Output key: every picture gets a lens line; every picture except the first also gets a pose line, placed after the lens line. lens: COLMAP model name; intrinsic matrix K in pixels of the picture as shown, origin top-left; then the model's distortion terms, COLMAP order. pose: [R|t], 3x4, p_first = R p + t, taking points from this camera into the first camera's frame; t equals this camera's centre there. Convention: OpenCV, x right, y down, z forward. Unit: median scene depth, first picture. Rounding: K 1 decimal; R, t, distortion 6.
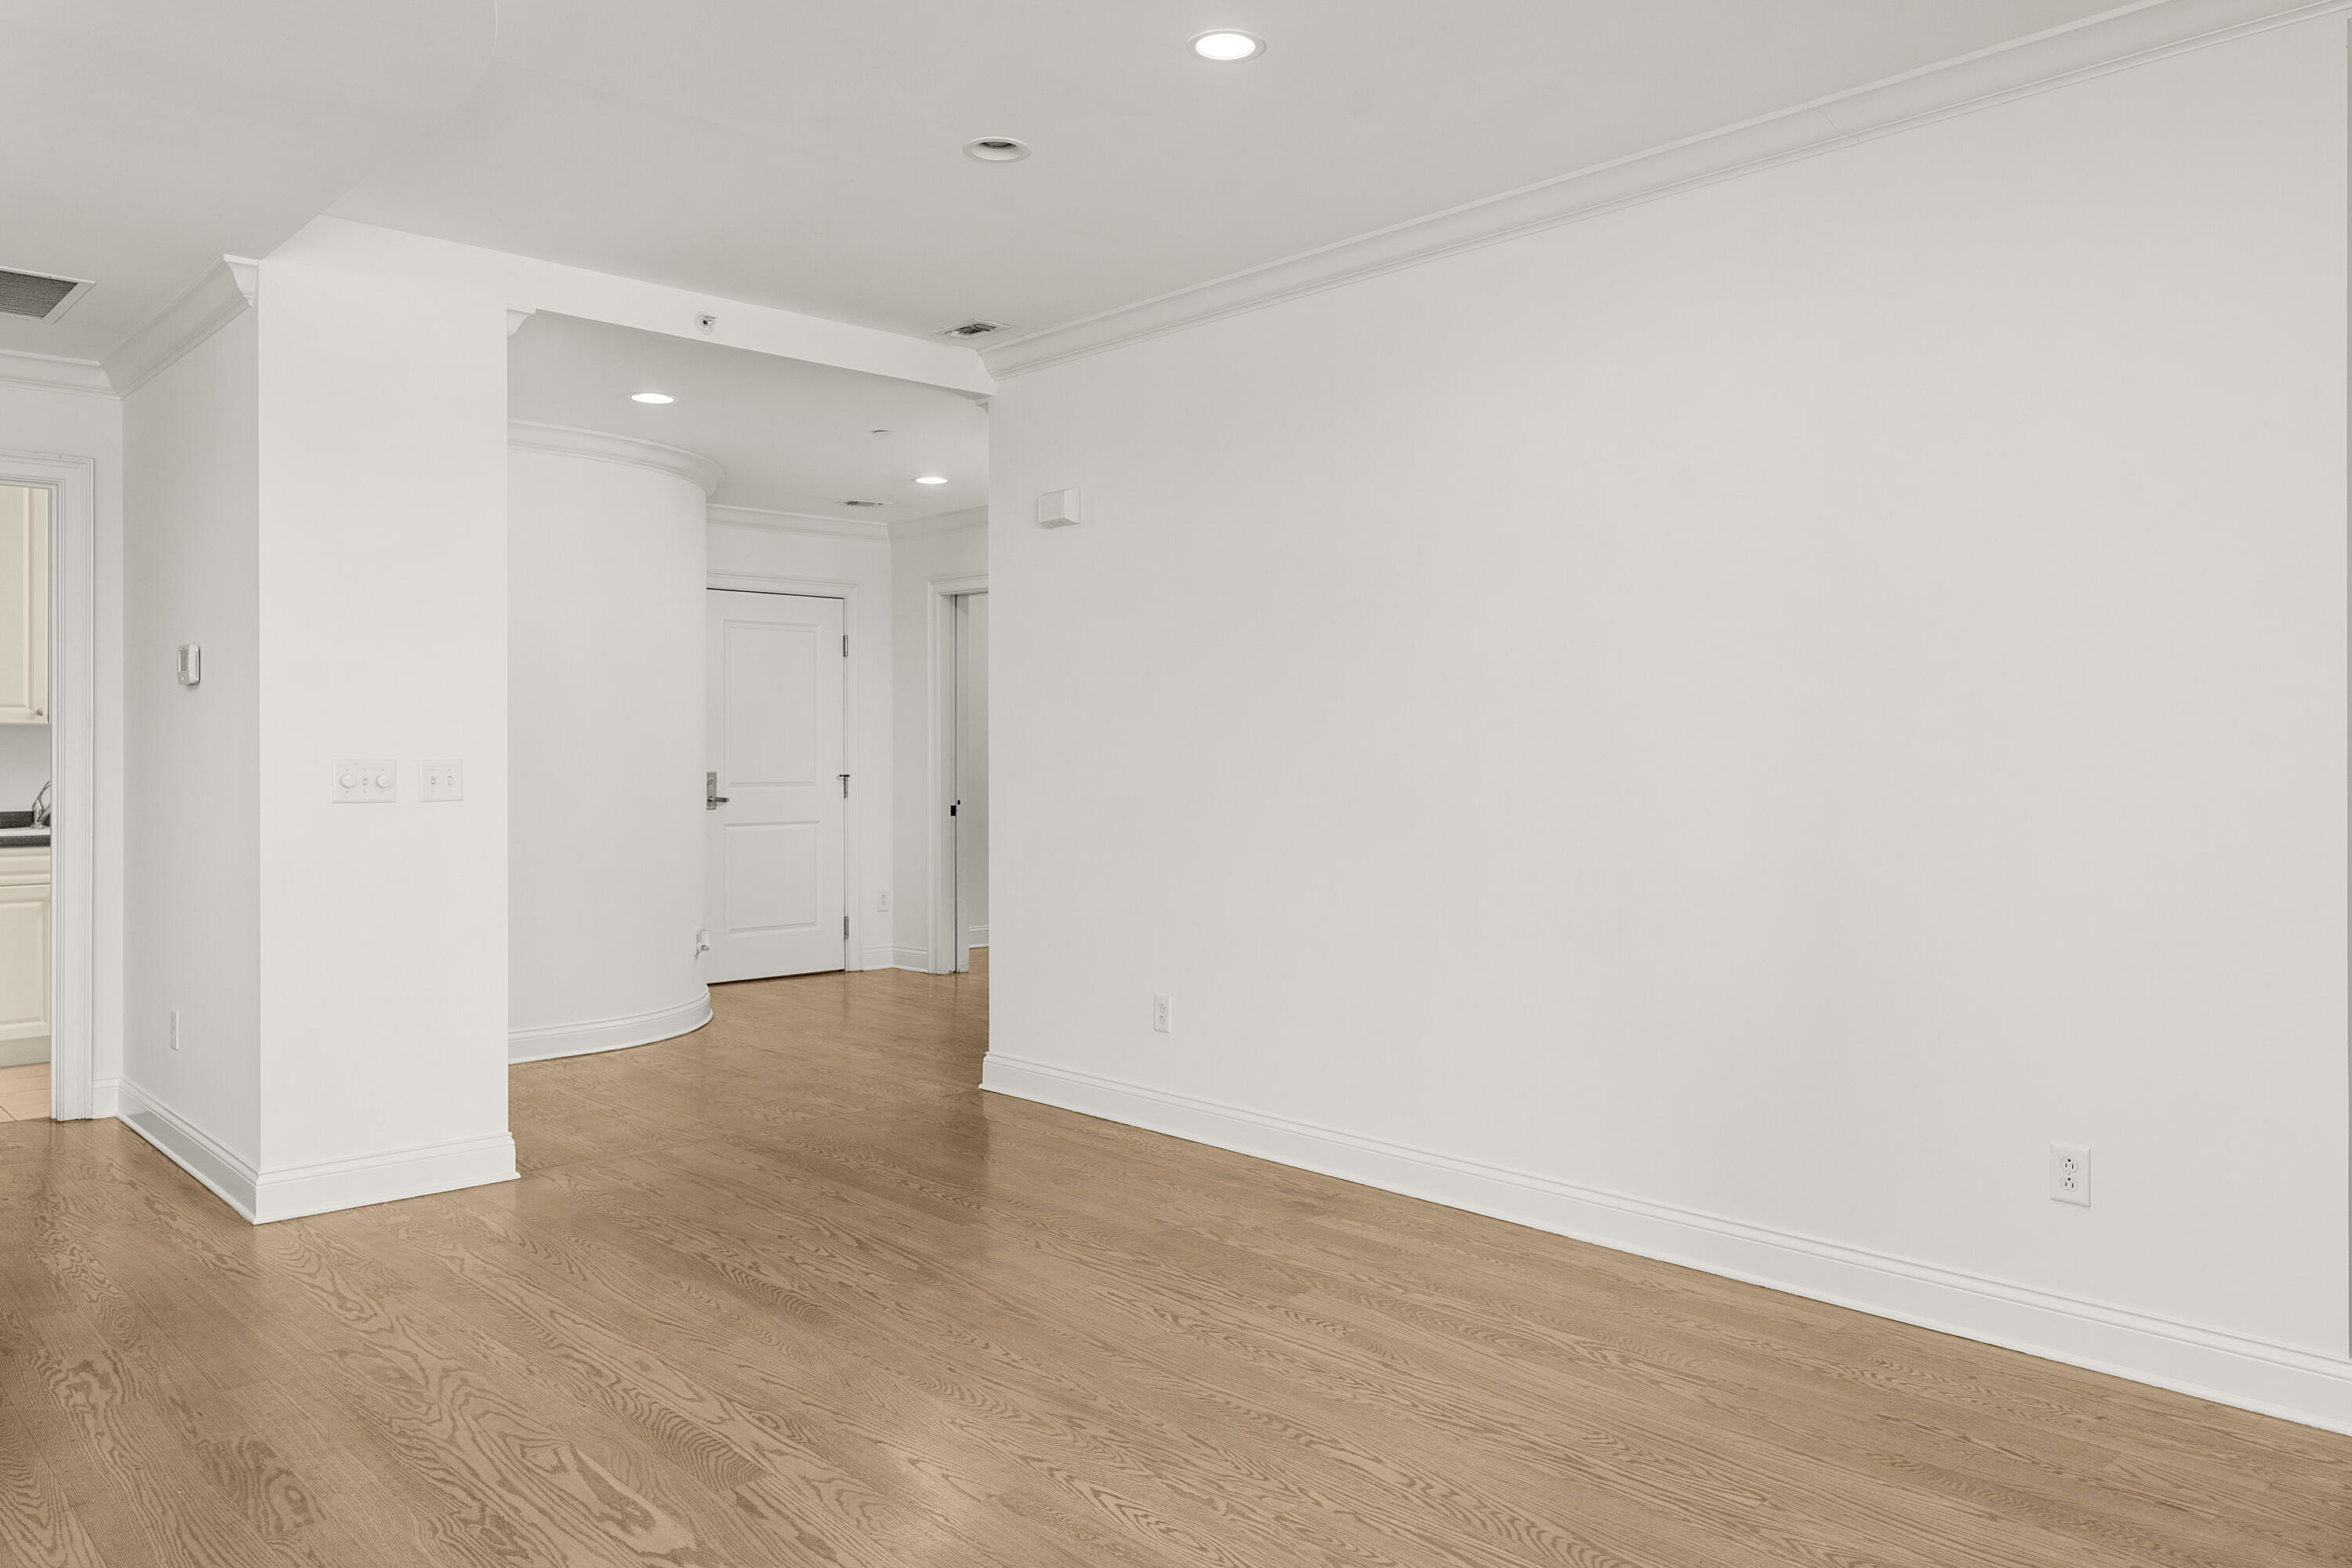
lens RADIAL K [[1593.7, 0, 1185.5], [0, 1593.7, 768.6], [0, 0, 1]] dist [0.004766, 0.003187]
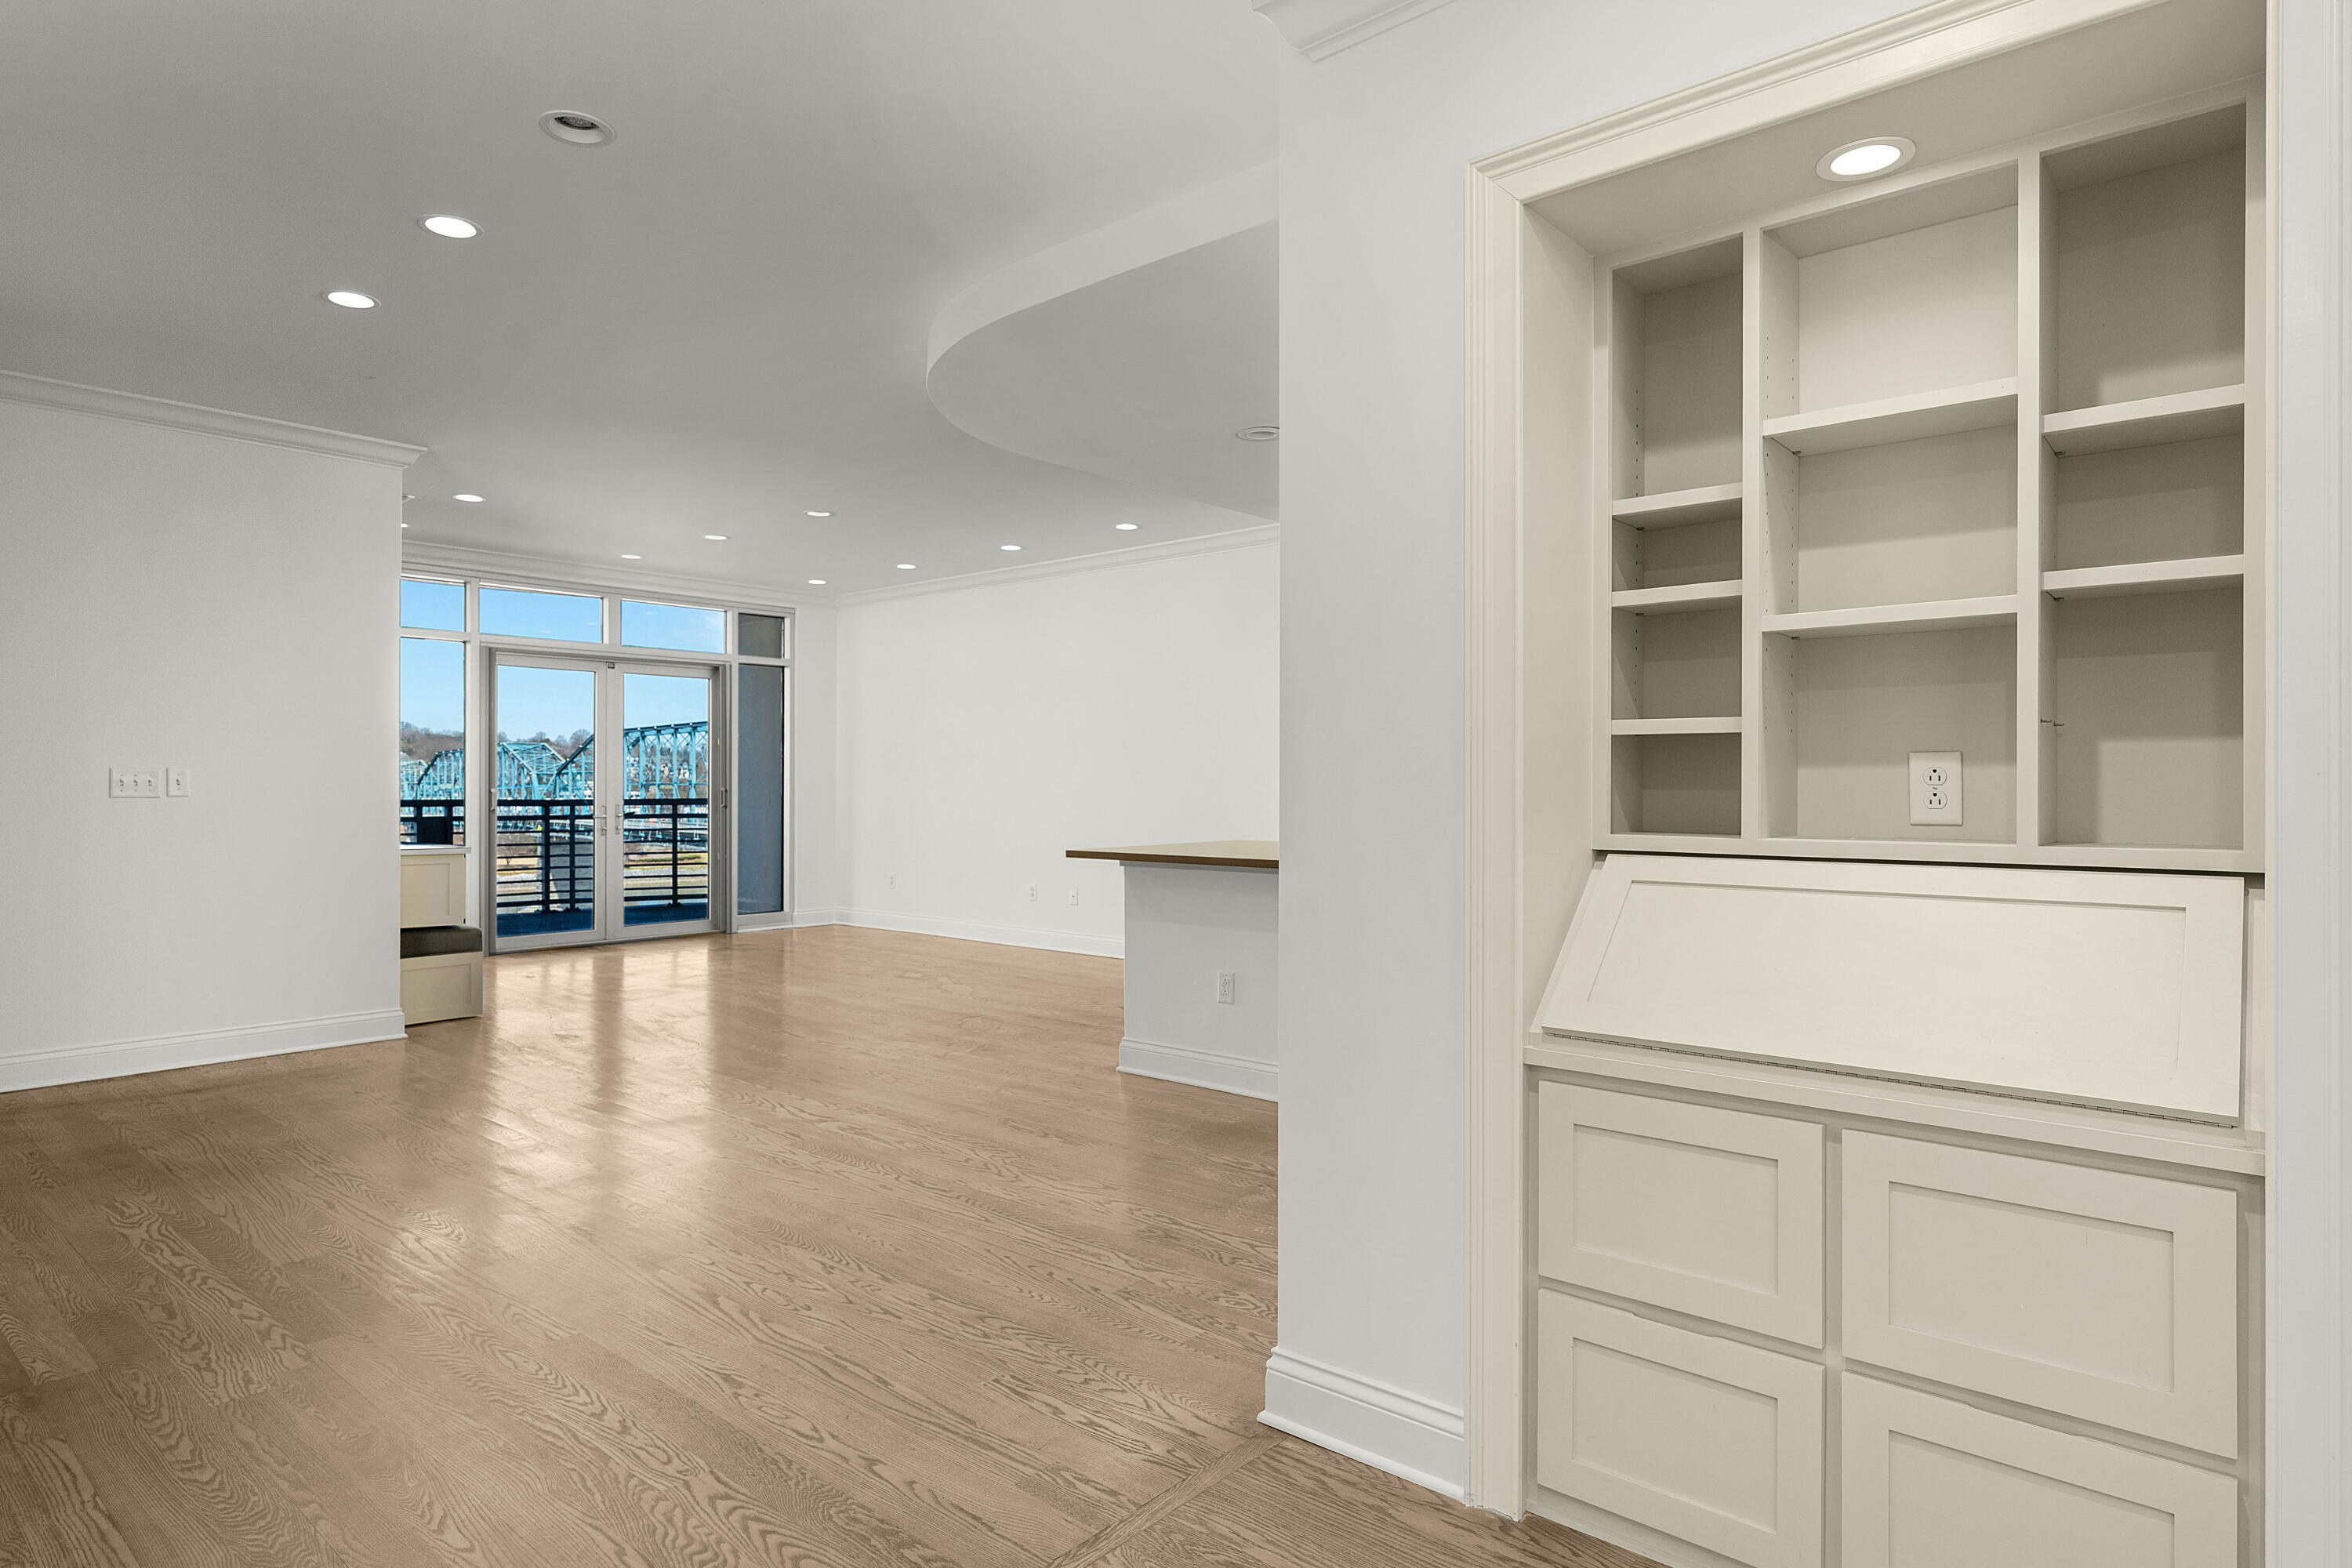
lens RADIAL K [[1296.7, 0, 1161.3], [0, 1296.7, 795.9], [0, 0, 1]] dist [-0.002178, 0.000642]
pose [[-0.996568, 0.001686, -0.082755, -0.335625], [0.000361, 0.999872, 0.016021, 0.005278], [0.082772, 0.015936, -0.996441, 1.483677]]
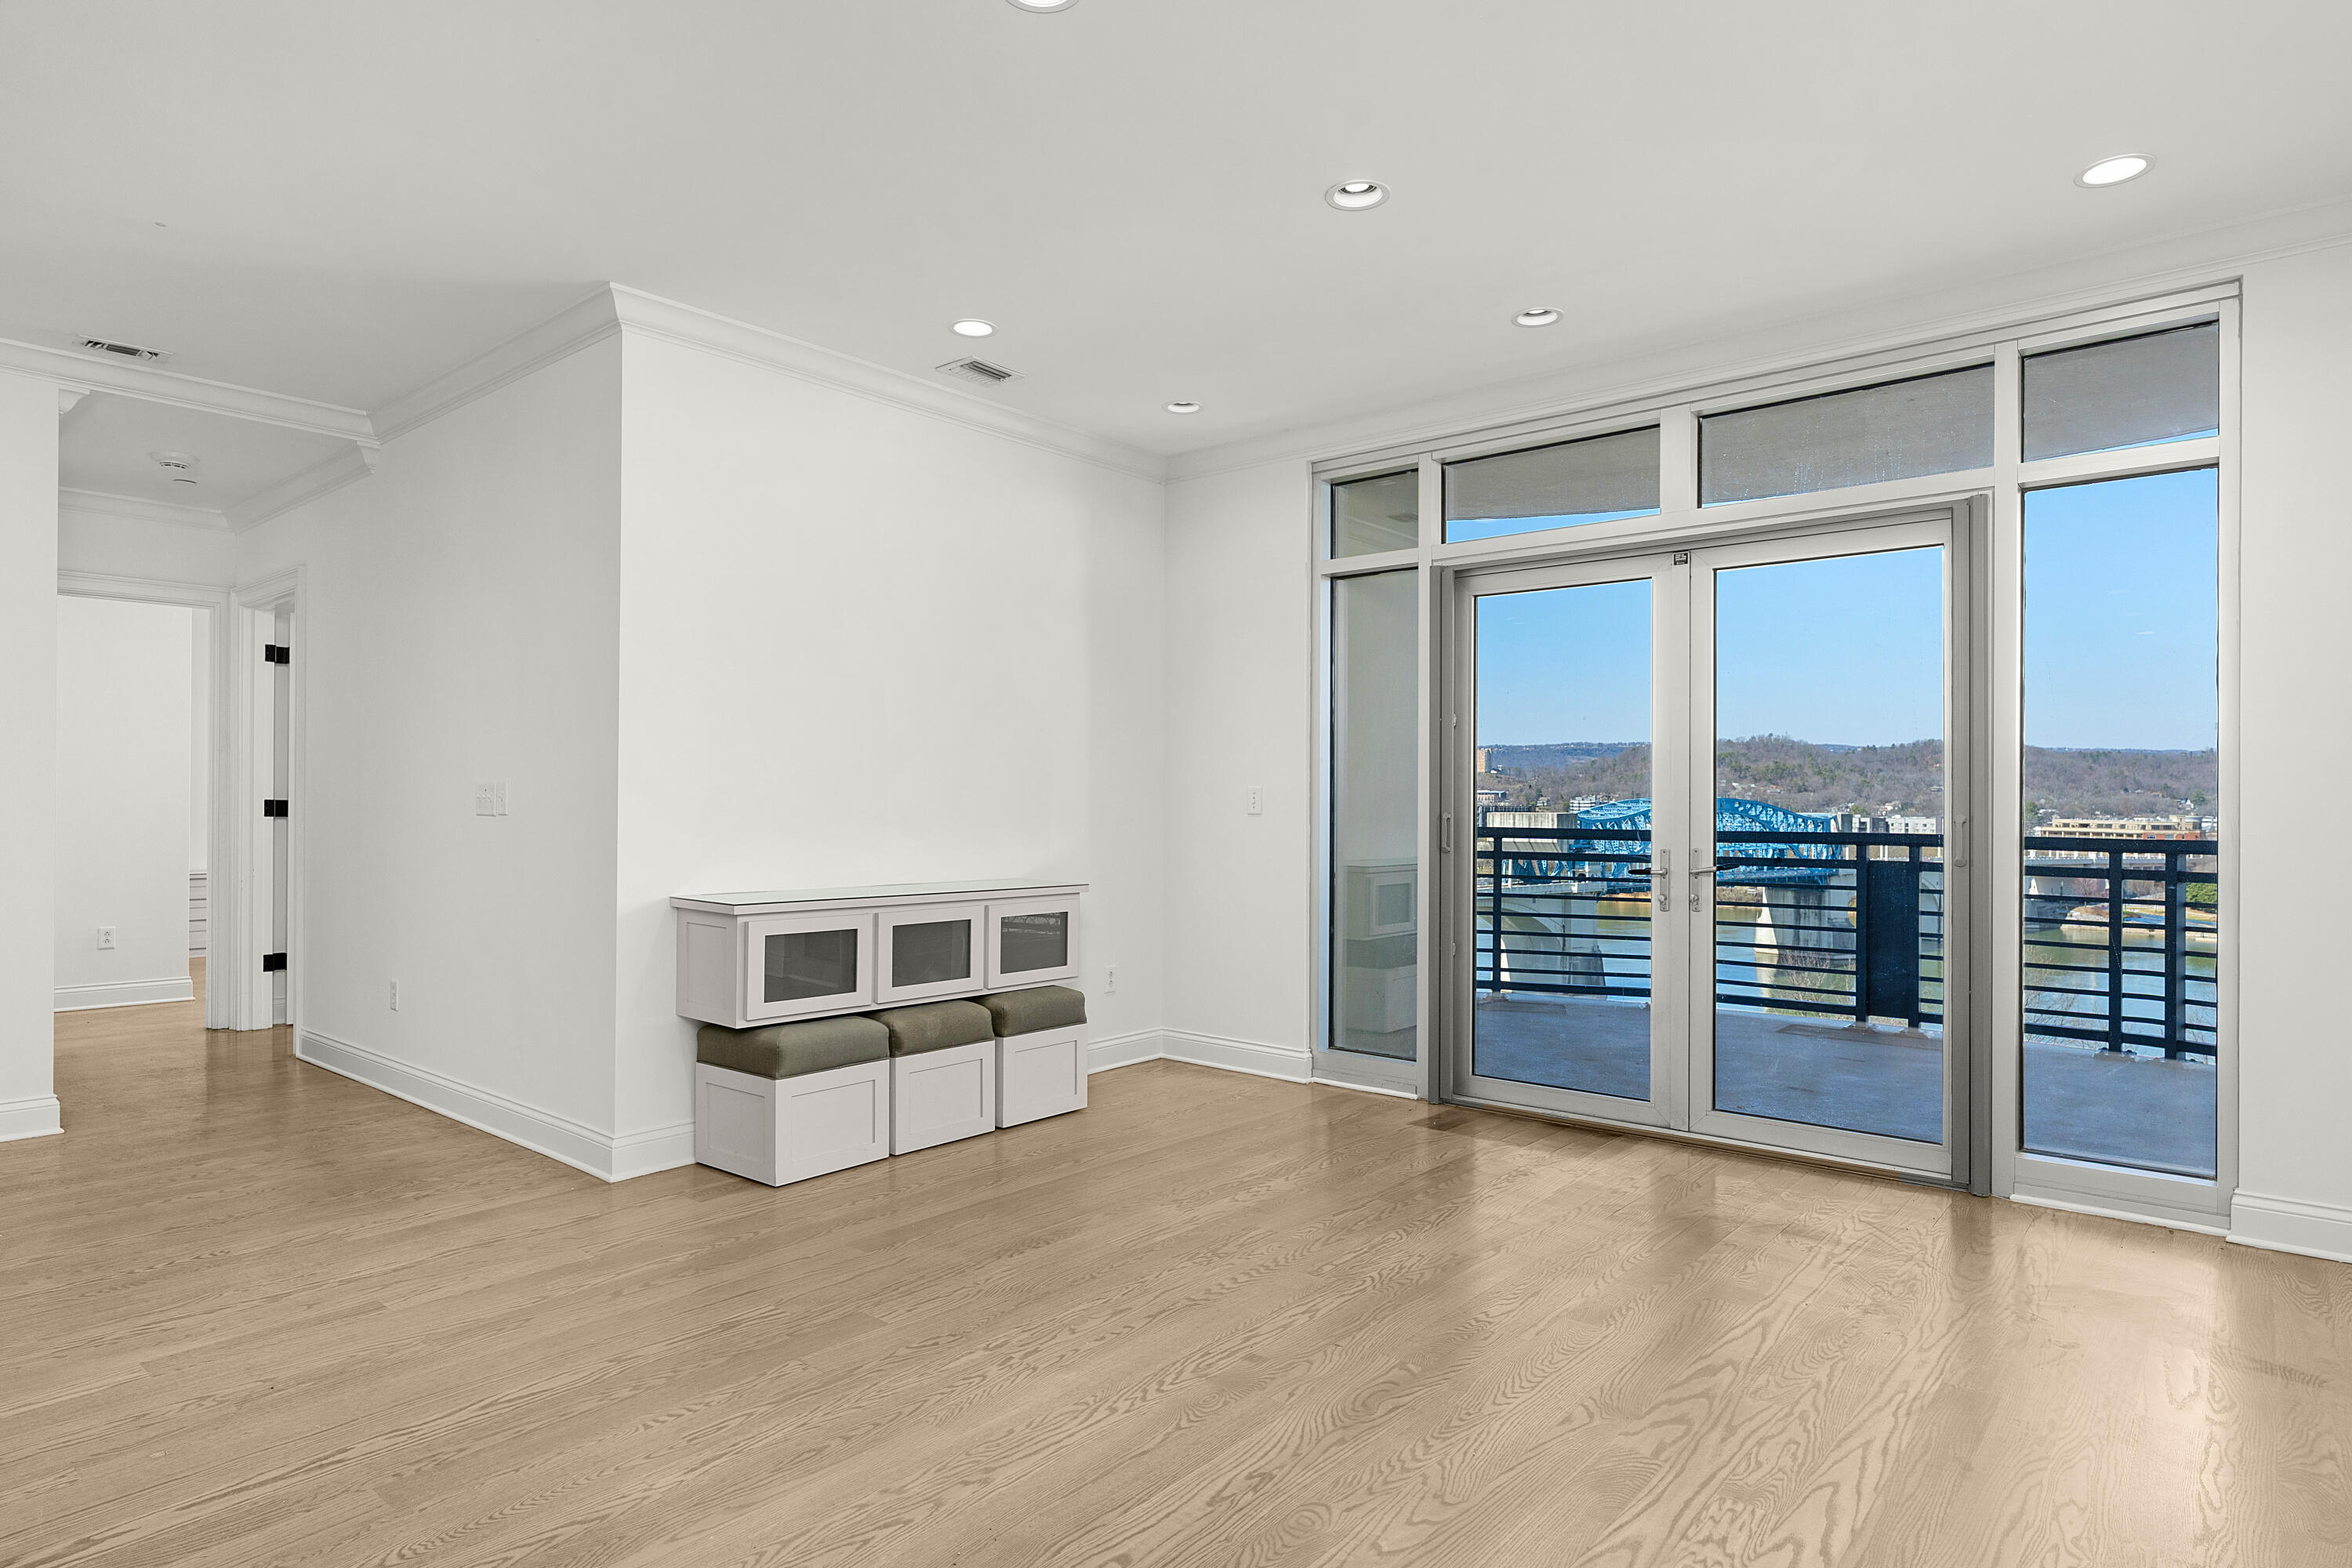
lens RADIAL K [[1296.7, 0, 1179.9], [0, 1296.7, 797.9], [0, 0, 1]] dist [-0.002178, 0.000642]
pose [[-0.095846, 0.006092, 0.995378, -0.568088], [0.001282, 0.999981, -0.005997, 0.017101], [-0.995395, 0.000701, -0.095852, -0.076657]]
